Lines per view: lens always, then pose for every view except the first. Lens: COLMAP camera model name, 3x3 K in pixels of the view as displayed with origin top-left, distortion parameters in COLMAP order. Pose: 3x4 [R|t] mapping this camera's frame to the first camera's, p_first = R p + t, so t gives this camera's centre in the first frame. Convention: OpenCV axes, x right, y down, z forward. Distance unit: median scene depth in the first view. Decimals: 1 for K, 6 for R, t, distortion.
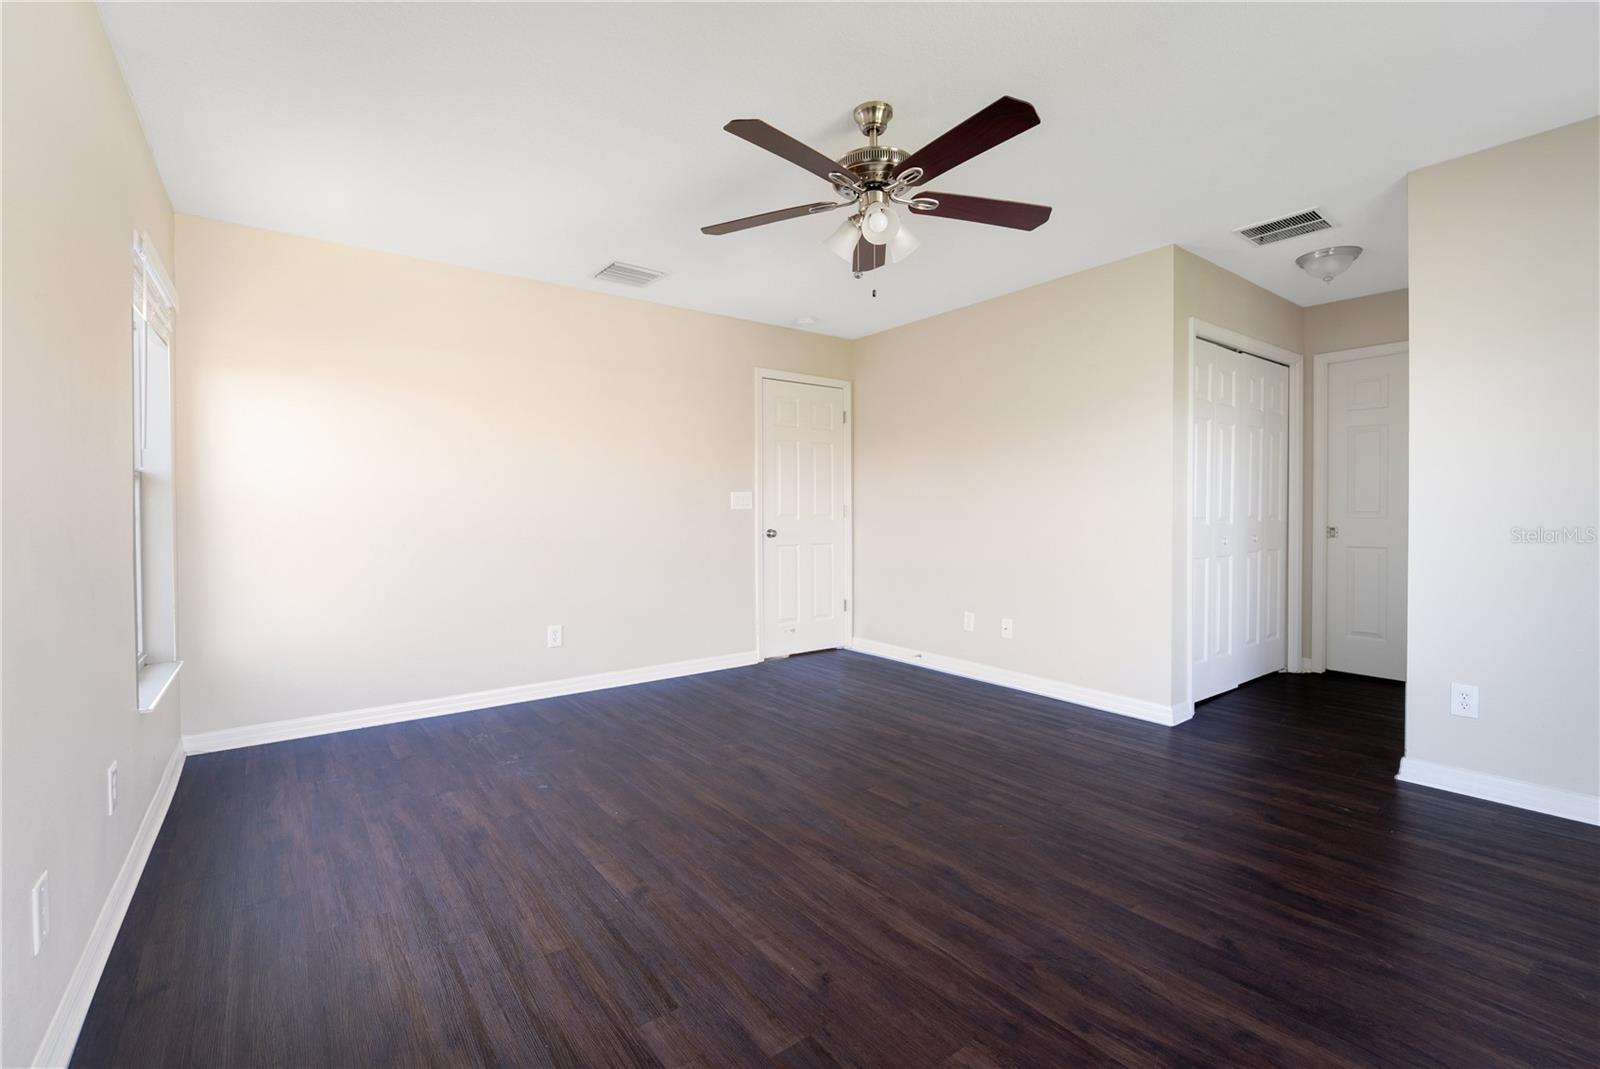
lens RADIAL K [[708.4, 0, 795.3], [0, 708.4, 525.7], [0, 0, 1]] dist [-0.001933, -0.011522]
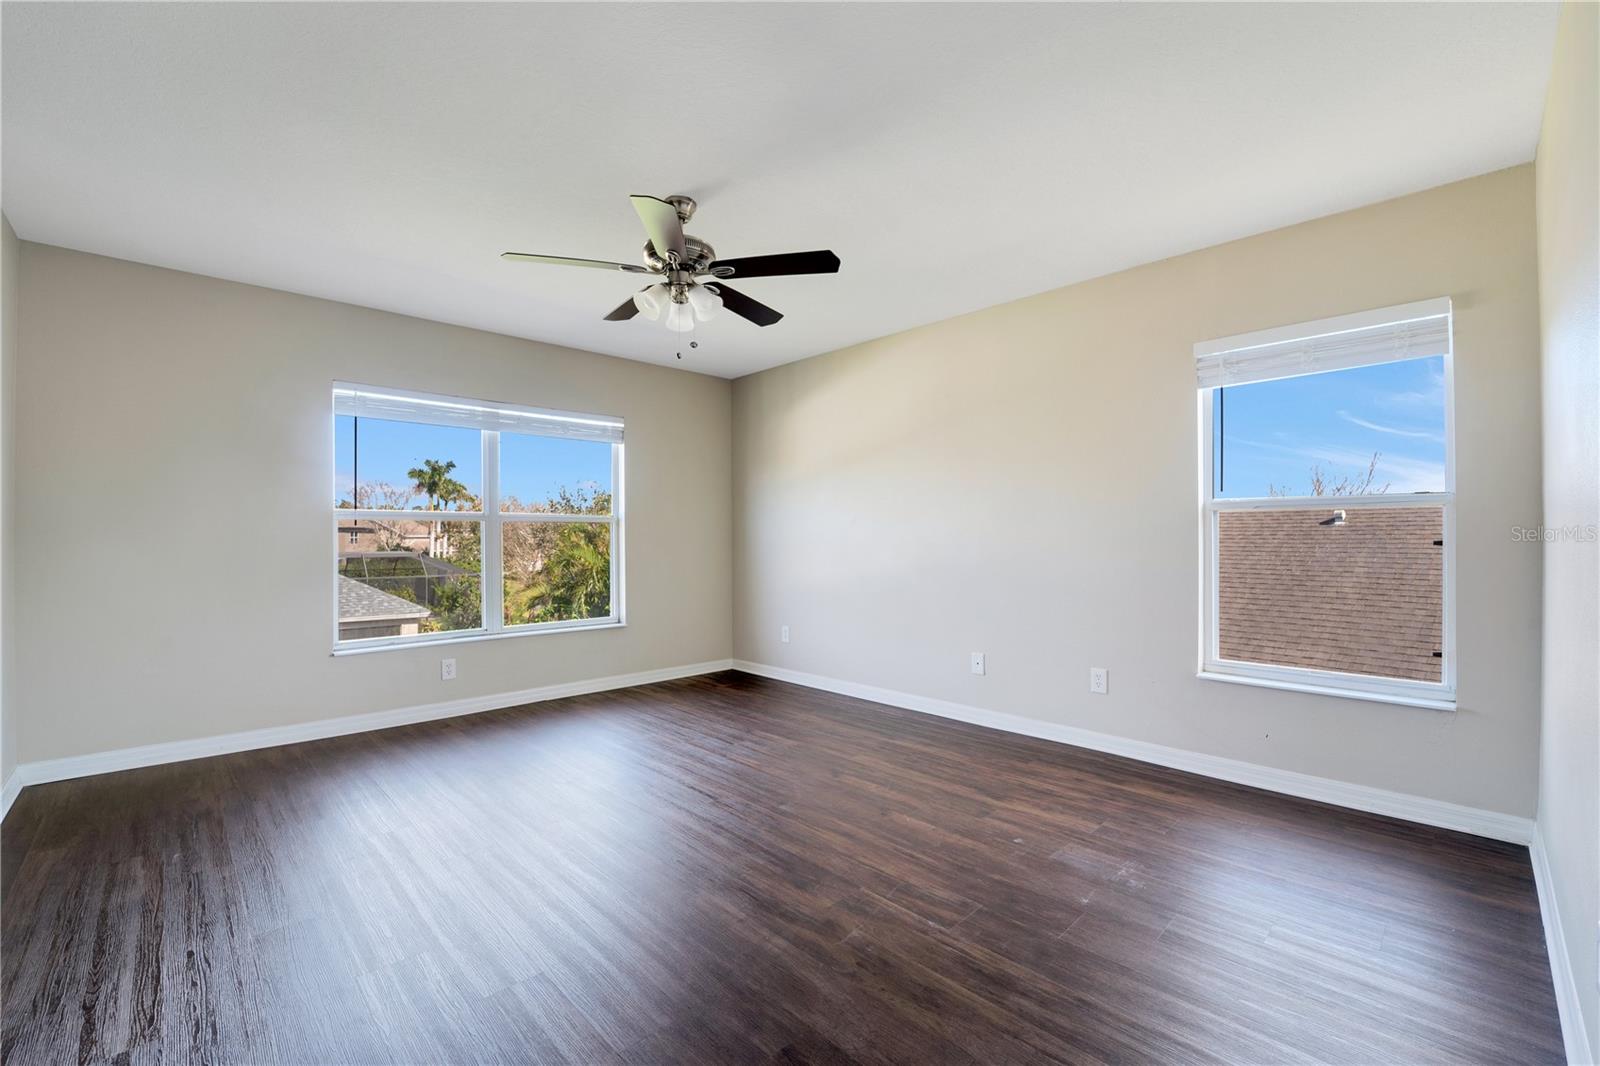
lens RADIAL K [[653.9, 0, 808.7], [0, 653.9, 532.2], [0, 0, 1]] dist [-0.024415, 0.000039]
pose [[-0.992093, 0.004690, -0.125417, 0.018763], [0.002105, 0.999783, 0.020733, -0.048031], [0.125487, 0.020305, -0.991887, 1.642809]]
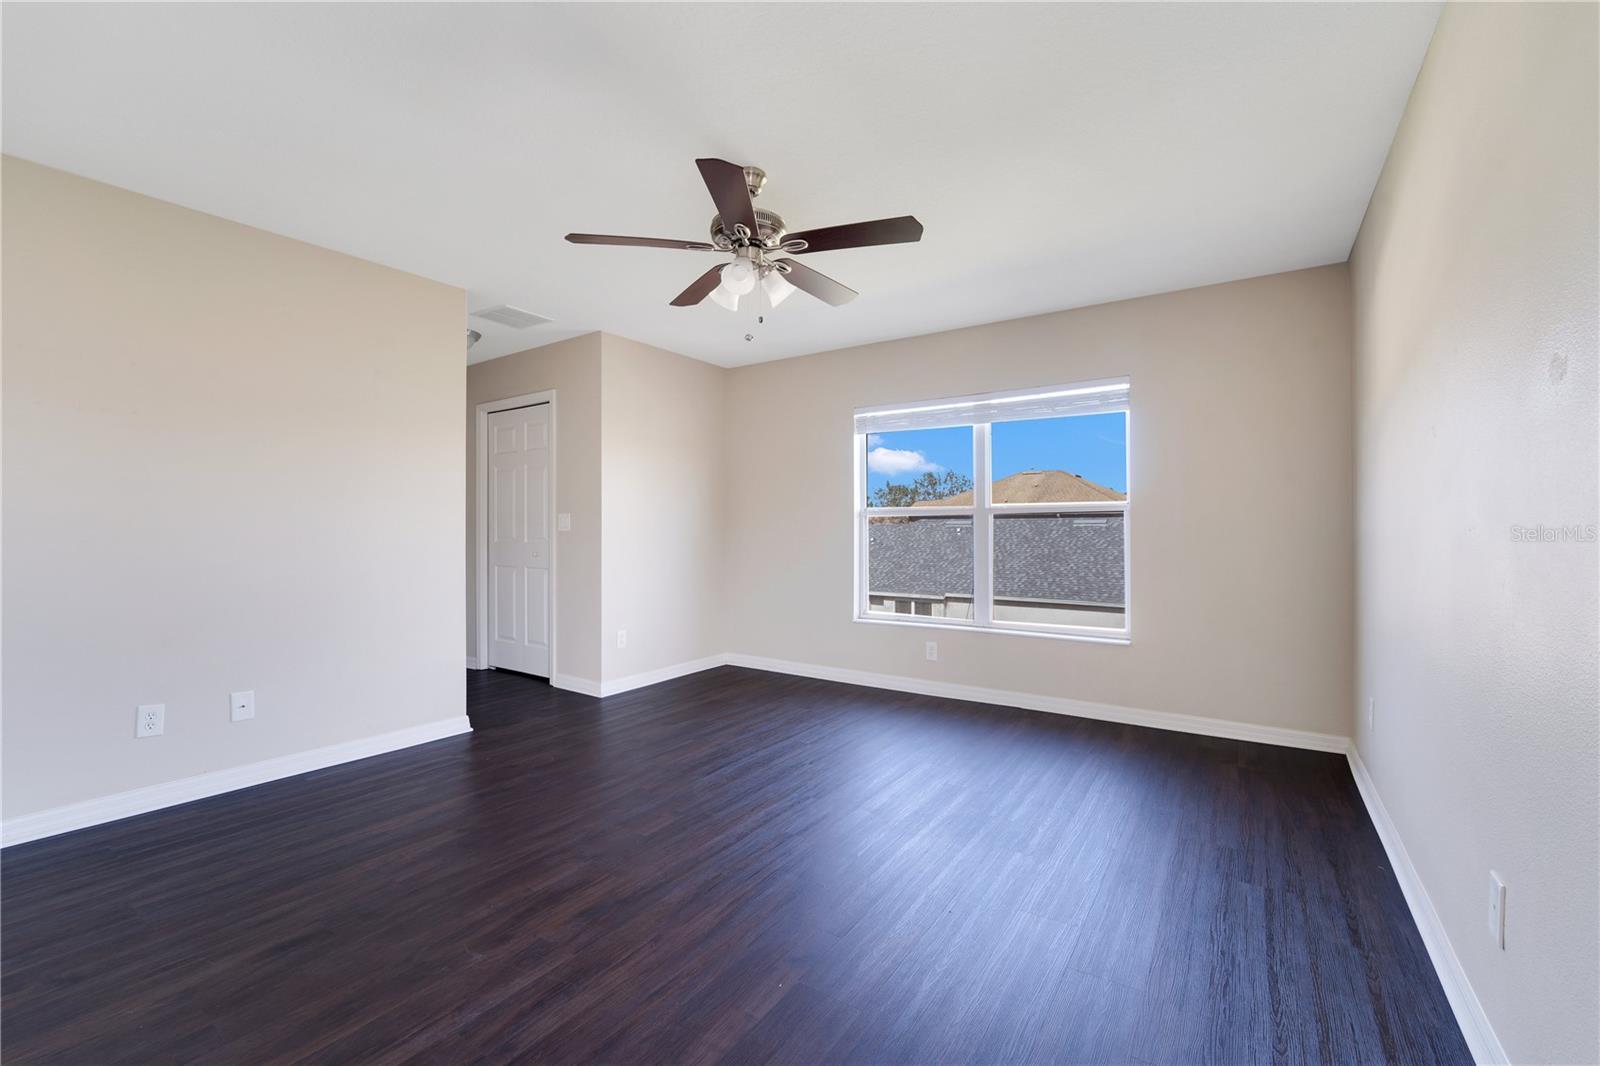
lens RADIAL K [[653.9, 0, 808.7], [0, 653.9, 532.2], [0, 0, 1]] dist [-0.024415, 0.000039]
pose [[-0.325511, -0.002165, 0.945536, -0.707255], [0.025240, 0.999621, 0.010978, -0.029147], [-0.945201, 0.027439, -0.325333, 0.968300]]
